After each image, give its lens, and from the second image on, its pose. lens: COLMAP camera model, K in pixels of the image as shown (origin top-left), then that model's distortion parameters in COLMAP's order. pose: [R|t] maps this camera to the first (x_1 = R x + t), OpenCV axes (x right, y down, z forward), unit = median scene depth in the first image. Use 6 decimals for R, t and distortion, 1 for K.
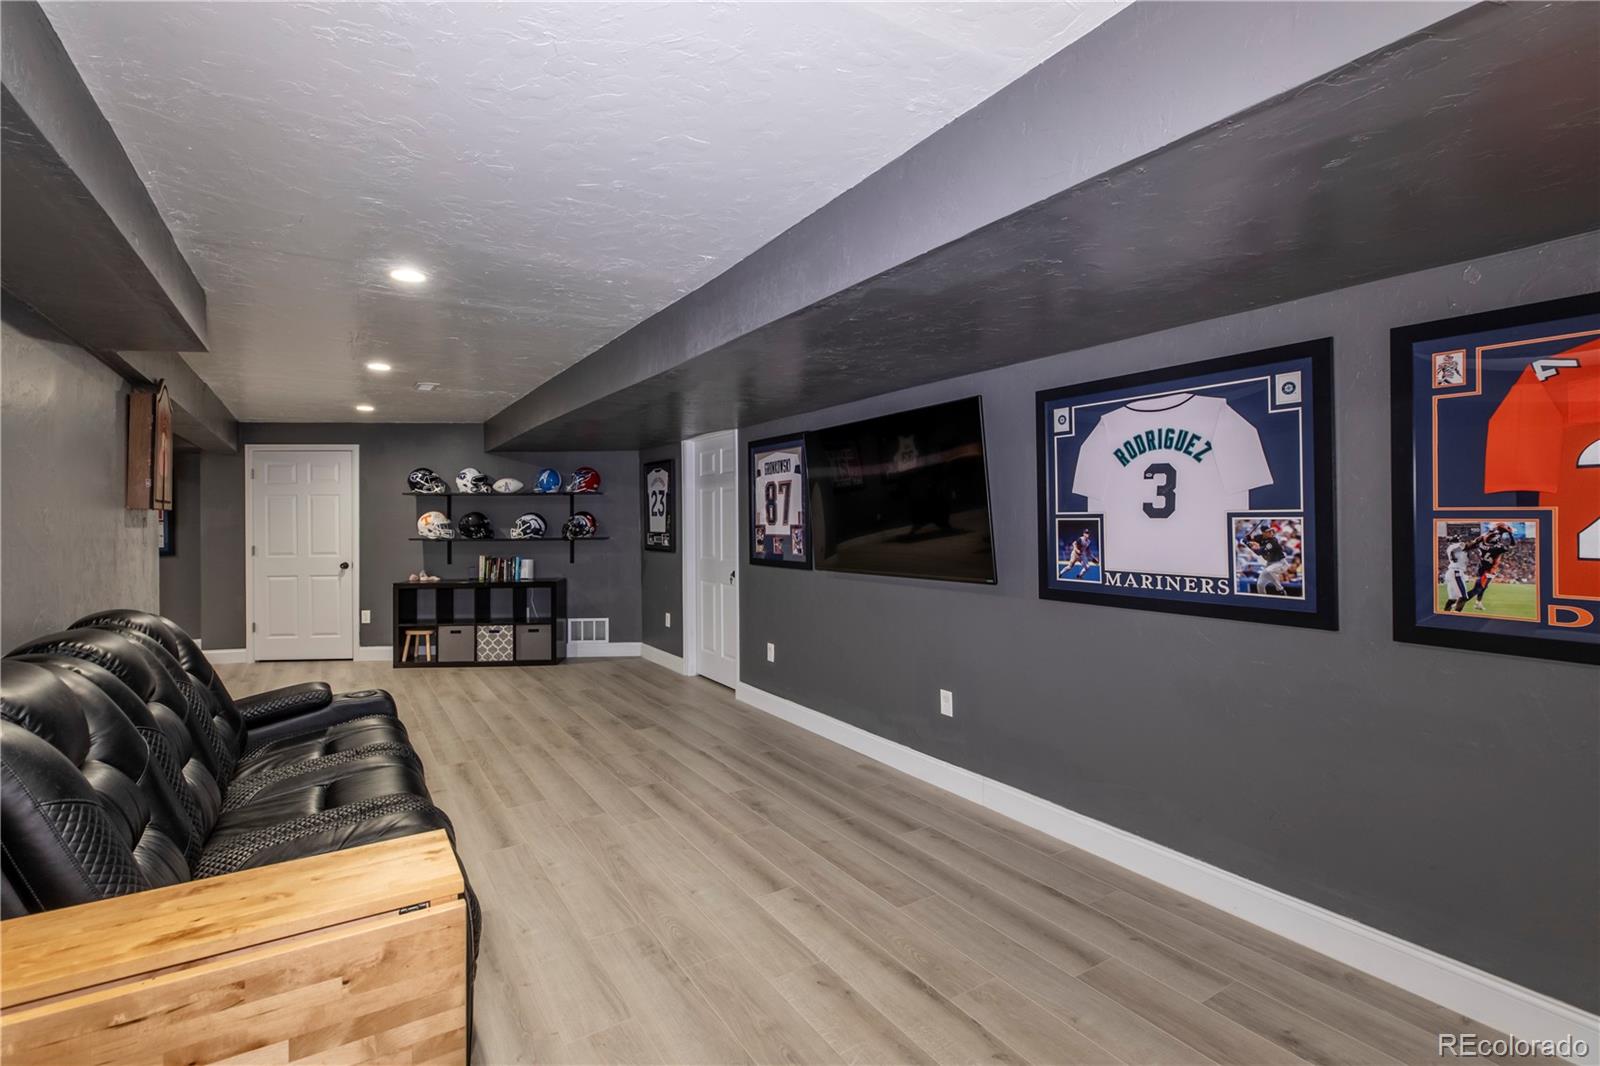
lens RADIAL K [[712.1, 0, 784.0], [0, 712.1, 525.0], [0, 0, 1]] dist [-0.004781, 0.000085]
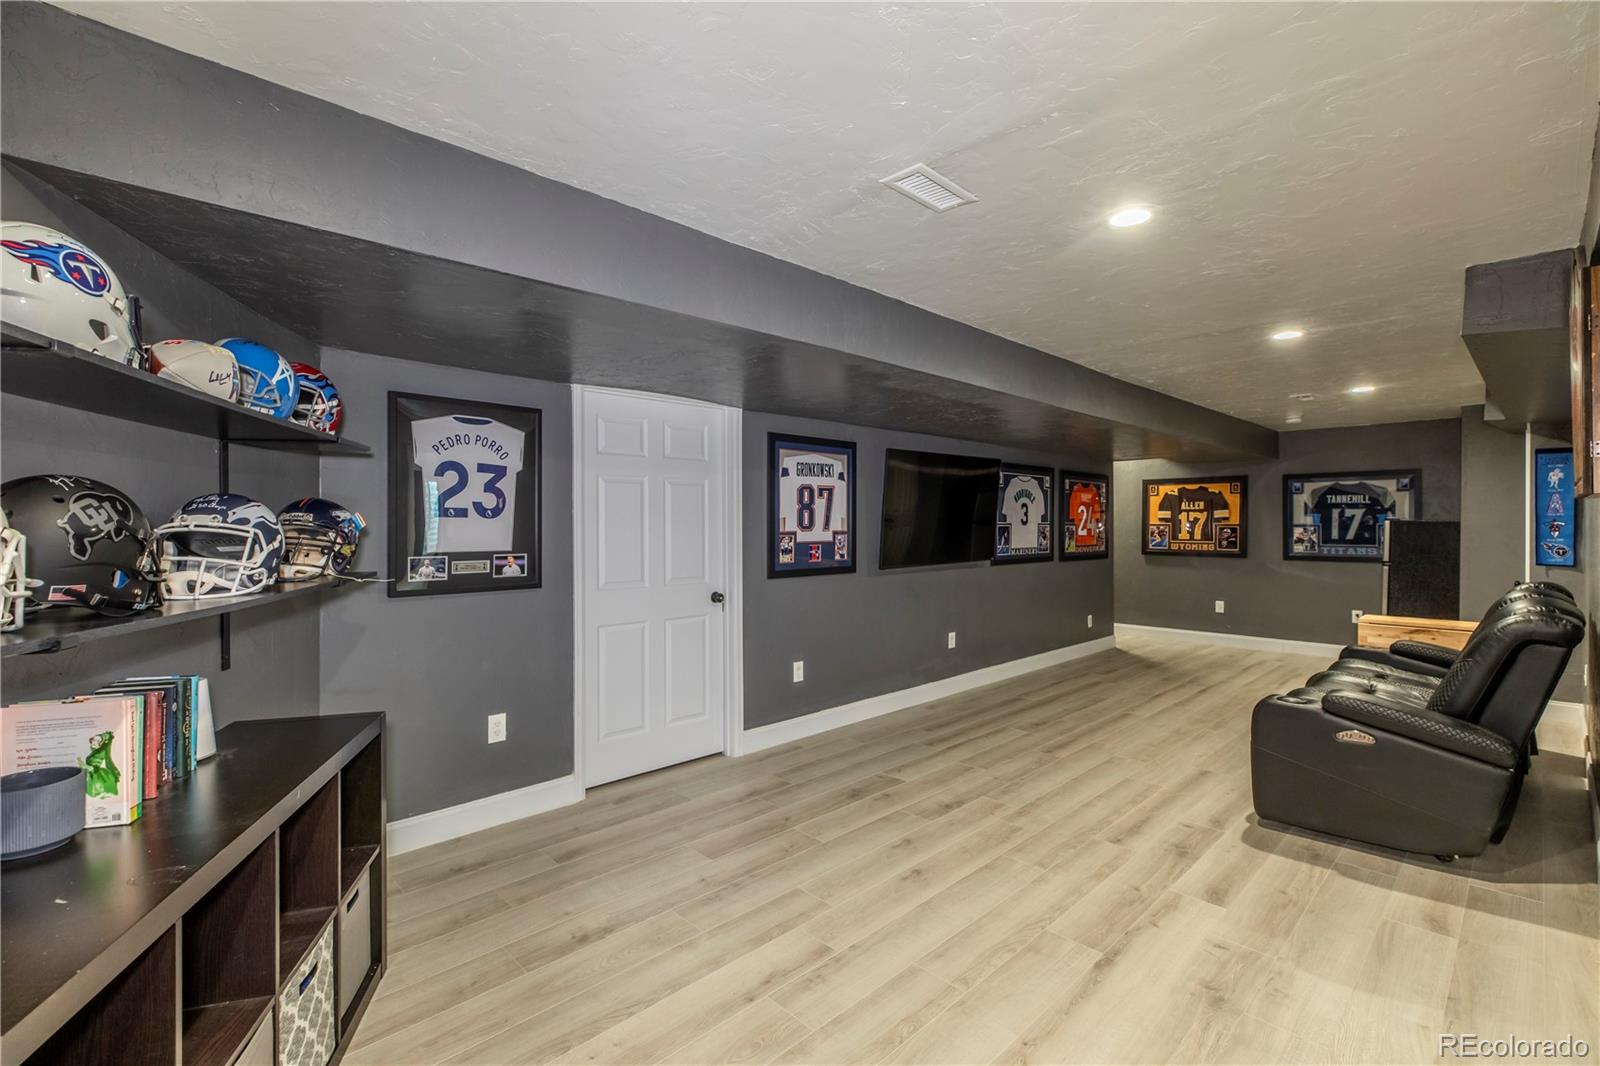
lens RADIAL K [[712.1, 0, 784.0], [0, 712.1, 525.0], [0, 0, 1]] dist [-0.004781, 0.000085]
pose [[-0.181313, 0.006479, 0.983404, -1.079536], [0.010317, 0.999936, -0.004686, -0.004585], [-0.983371, 0.009296, -0.181368, 1.400623]]
